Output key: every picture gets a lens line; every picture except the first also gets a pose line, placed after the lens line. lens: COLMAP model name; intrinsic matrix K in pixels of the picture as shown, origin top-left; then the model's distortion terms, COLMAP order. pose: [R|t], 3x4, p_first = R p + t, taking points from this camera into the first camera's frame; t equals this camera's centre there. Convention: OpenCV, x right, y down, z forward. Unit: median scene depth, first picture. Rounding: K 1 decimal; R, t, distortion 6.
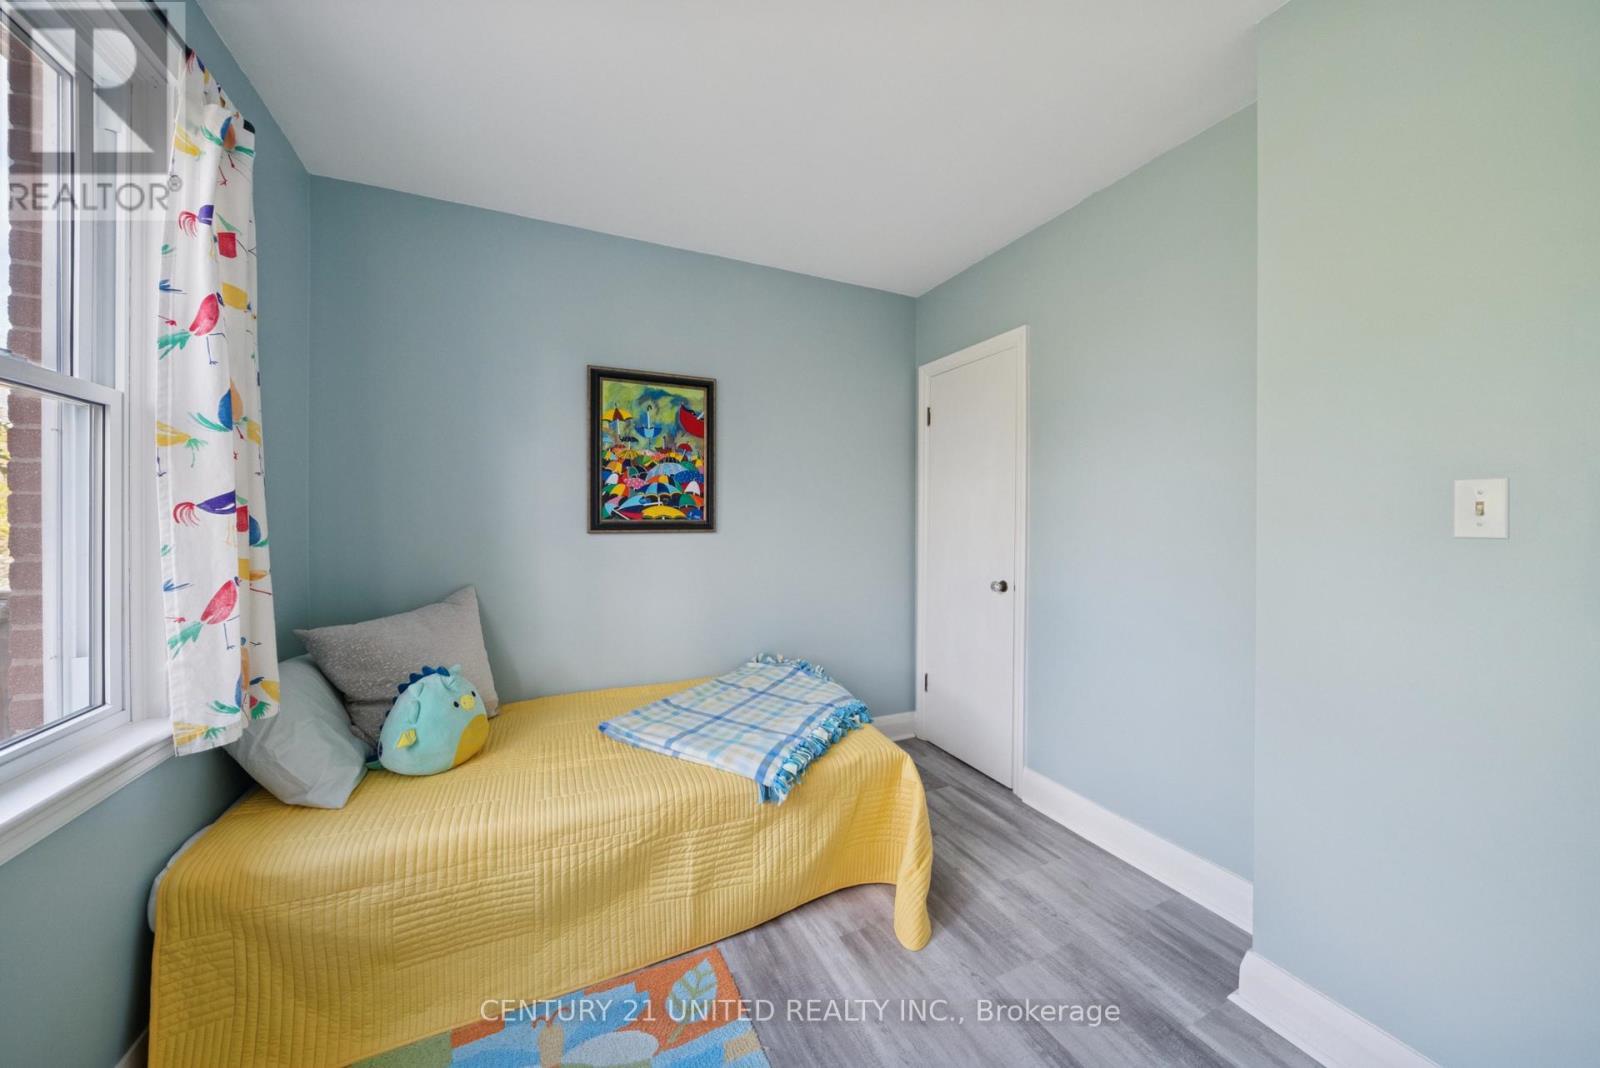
lens RADIAL K [[551.8, 0, 798.9], [0, 551.8, 524.2], [0, 0, 1]] dist [-0.009123, -0.000028]
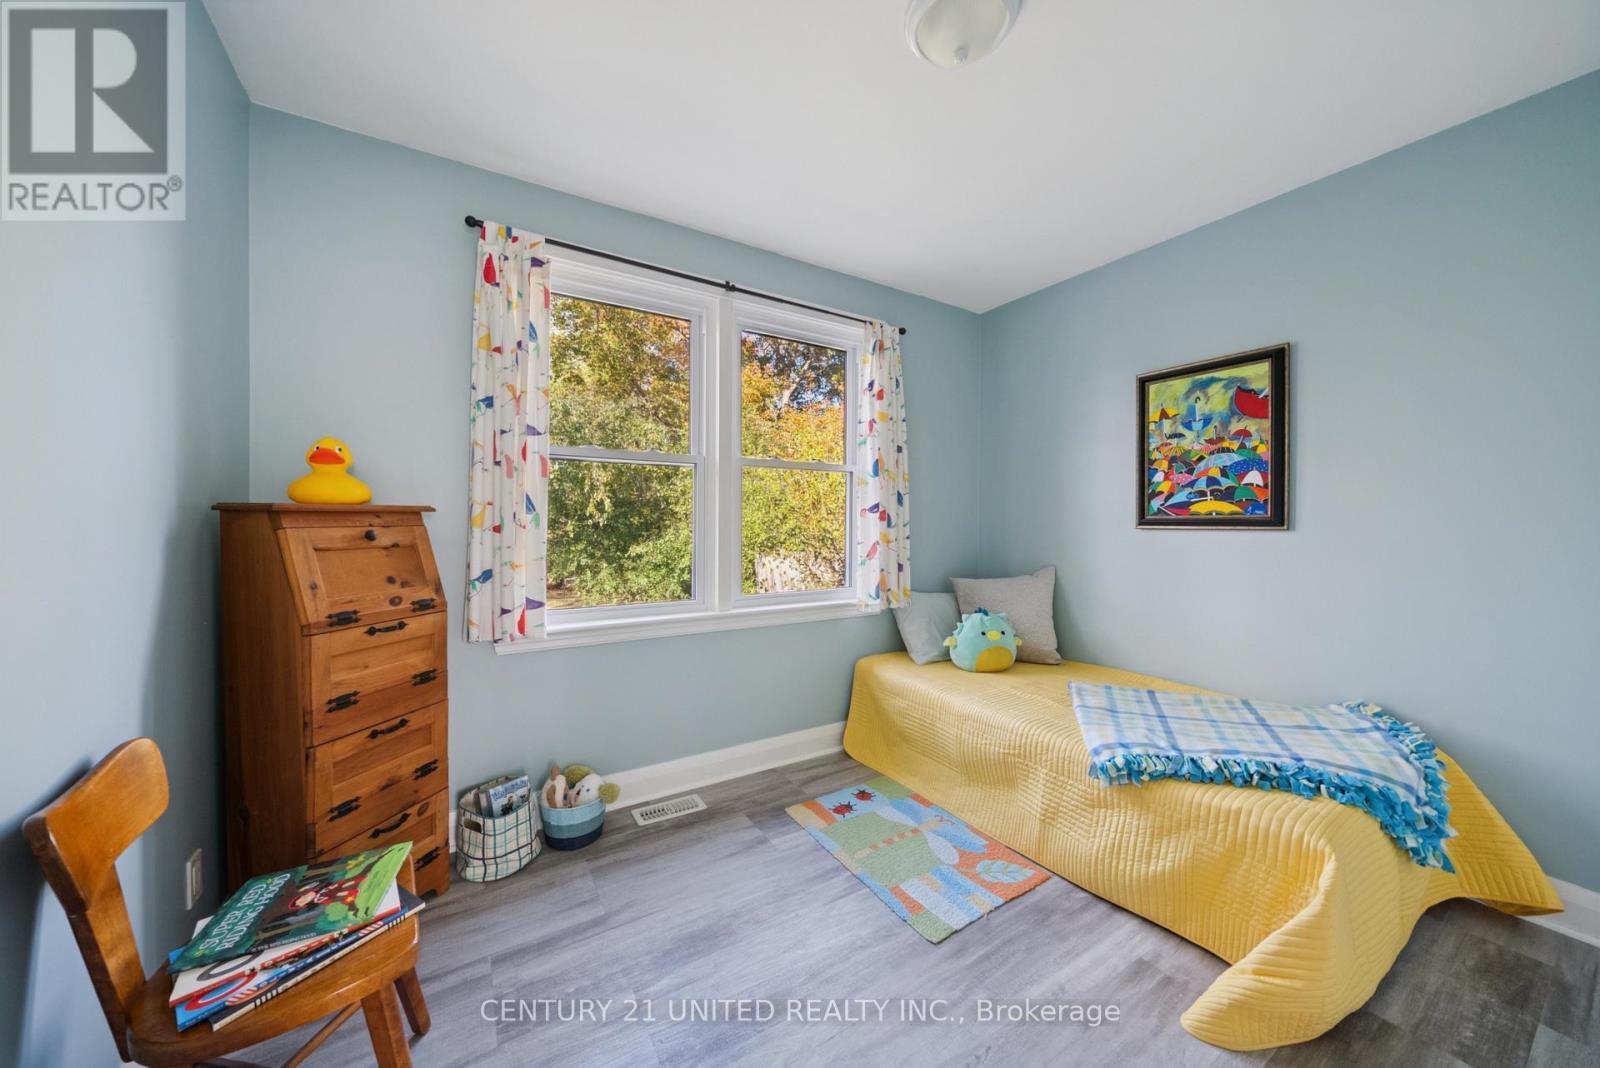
lens RADIAL K [[551.8, 0, 798.9], [0, 551.8, 524.2], [0, 0, 1]] dist [-0.009123, -0.000028]
pose [[0.116863, 0.001769, -0.993146, 0.609072], [-0.012494, 0.999922, 0.000311, 0.015510], [0.993069, 0.012372, 0.116876, 0.201816]]
